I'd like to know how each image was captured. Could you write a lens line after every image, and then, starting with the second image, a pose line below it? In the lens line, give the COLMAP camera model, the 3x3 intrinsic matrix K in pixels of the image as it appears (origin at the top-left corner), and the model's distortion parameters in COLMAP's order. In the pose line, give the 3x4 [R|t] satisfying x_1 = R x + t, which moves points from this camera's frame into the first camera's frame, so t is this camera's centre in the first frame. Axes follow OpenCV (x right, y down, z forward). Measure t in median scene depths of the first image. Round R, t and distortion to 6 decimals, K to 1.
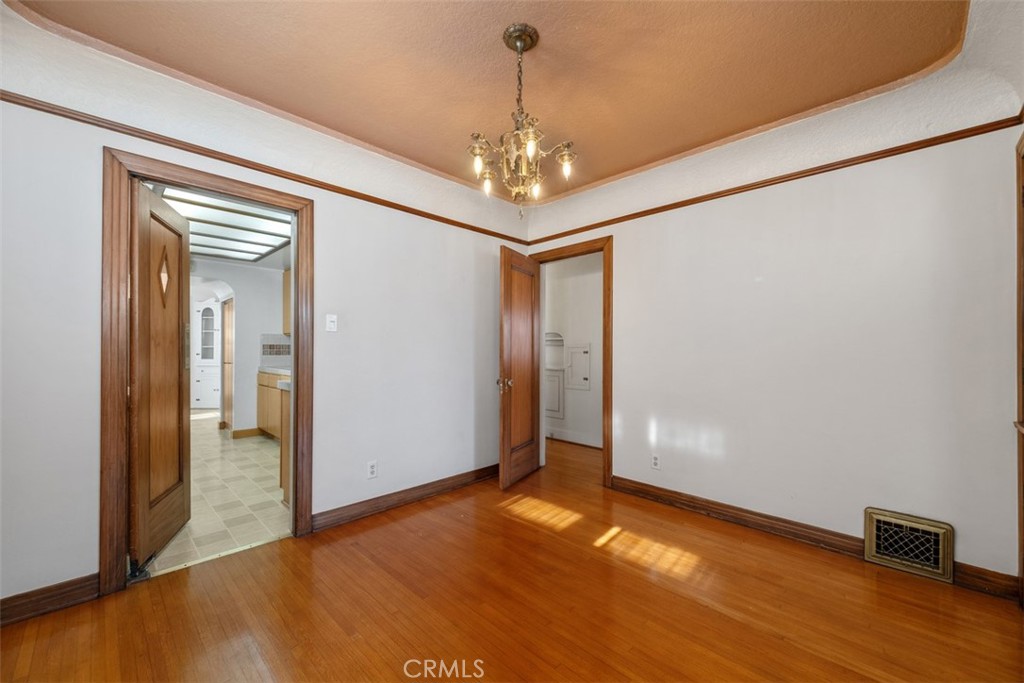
lens RADIAL K [[402.4, 0, 505.6], [0, 402.4, 349.6], [0, 0, 1]] dist [0.002088, -0.000873]
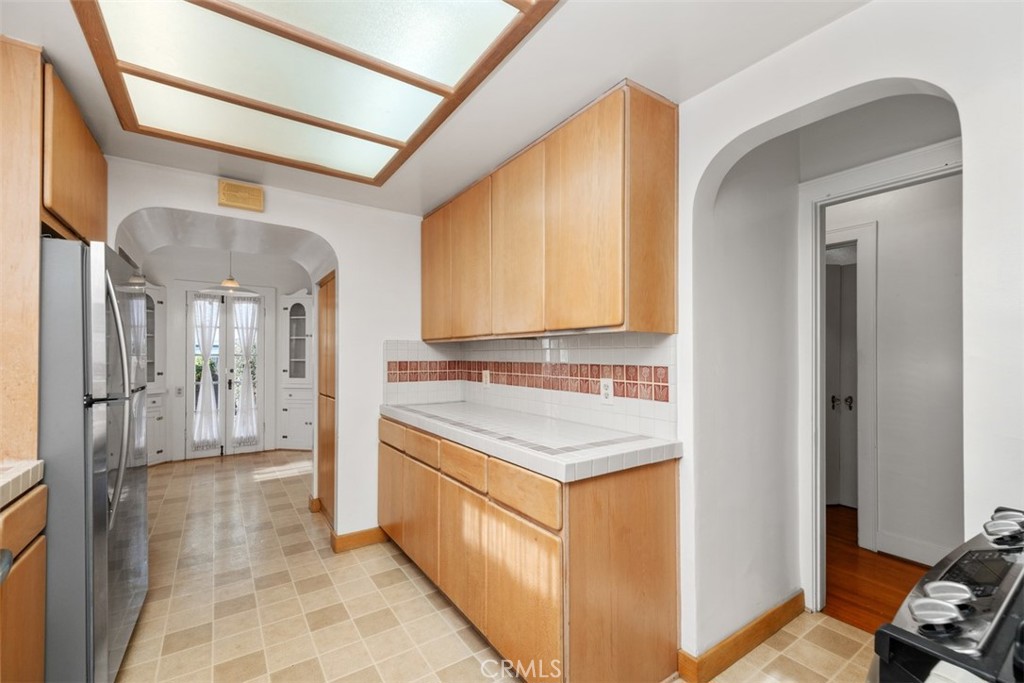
lens RADIAL K [[425.6, 0, 516.6], [0, 425.6, 351.0], [0, 0, 1]] dist [0.004179, 0.000108]
pose [[0.984390, -0.007017, -0.175862, -0.355143], [0.005606, 0.999948, -0.008517, -0.020535], [0.175912, 0.007399, 0.984378, 0.509039]]
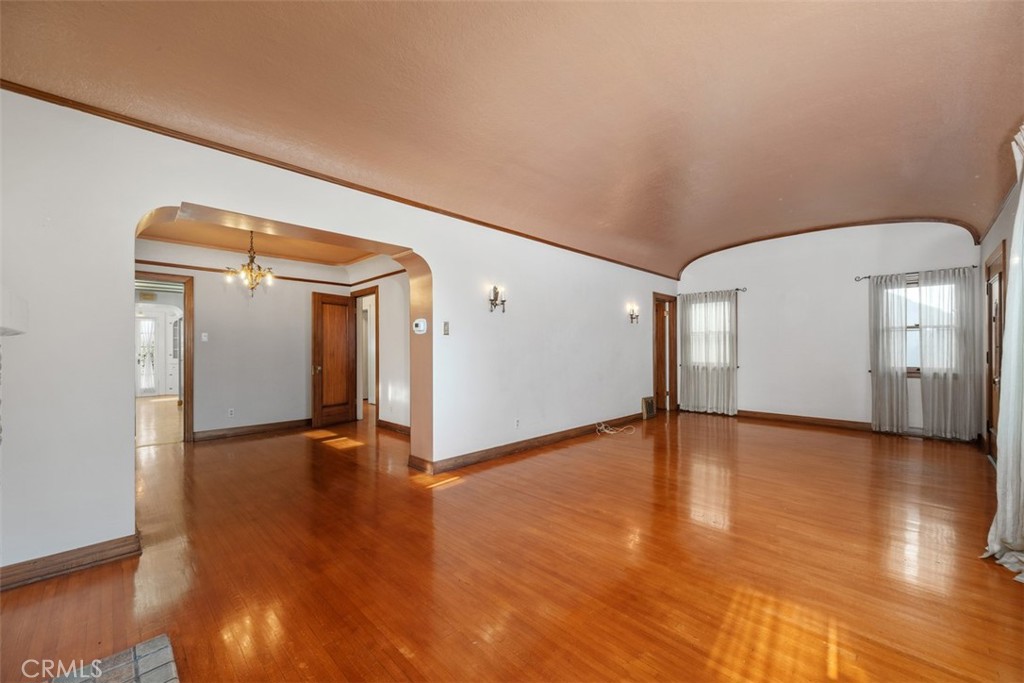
lens RADIAL K [[402.4, 0, 502.5], [0, 402.4, 347.1], [0, 0, 1]] dist [0.002088, -0.000873]
pose [[0.999887, -0.008335, 0.012545, 0.282891], [0.008408, 0.999948, -0.005796, 0.001895], [-0.012496, 0.005901, 0.999905, -0.282499]]
